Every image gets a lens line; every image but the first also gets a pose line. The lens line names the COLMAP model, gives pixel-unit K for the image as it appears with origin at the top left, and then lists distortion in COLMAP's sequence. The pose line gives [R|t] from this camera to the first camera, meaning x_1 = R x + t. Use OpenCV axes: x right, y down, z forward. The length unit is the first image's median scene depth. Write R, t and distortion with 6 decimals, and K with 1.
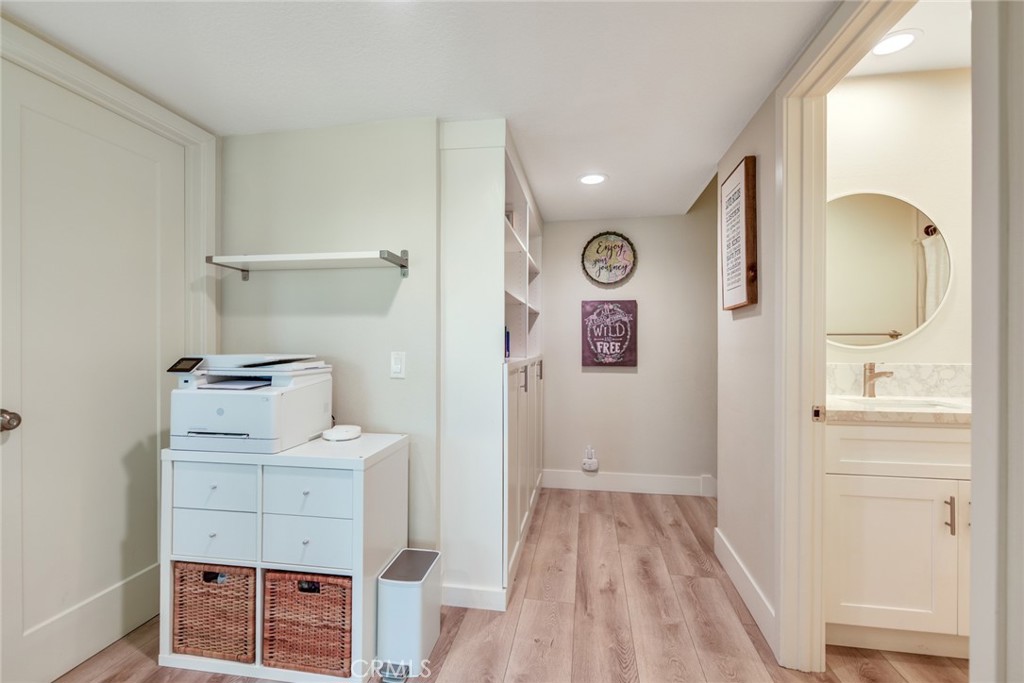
lens RADIAL K [[472.3, 0, 503.9], [0, 472.3, 339.2], [0, 0, 1]] dist [0.005998, 0.000795]
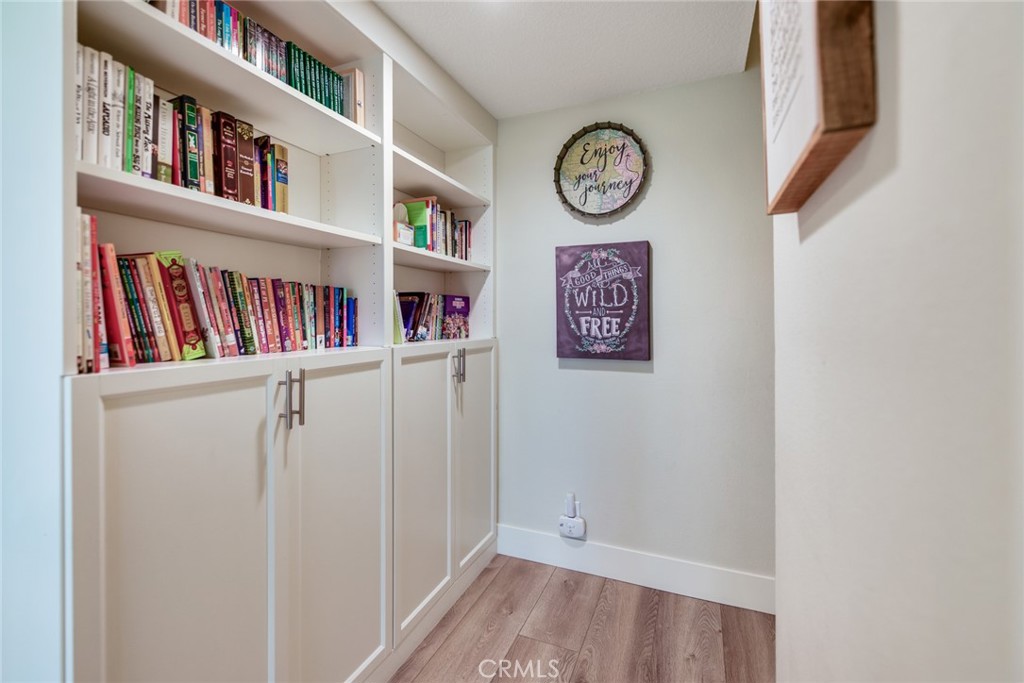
lens RADIAL K [[472.3, 0, 494.6], [0, 472.3, 315.3], [0, 0, 1]] dist [0.005998, 0.000795]
pose [[0.972732, -0.004673, -0.231885, 0.230133], [0.003958, 0.999986, -0.003547, 0.005669], [0.231898, 0.002532, 0.972737, 0.414828]]
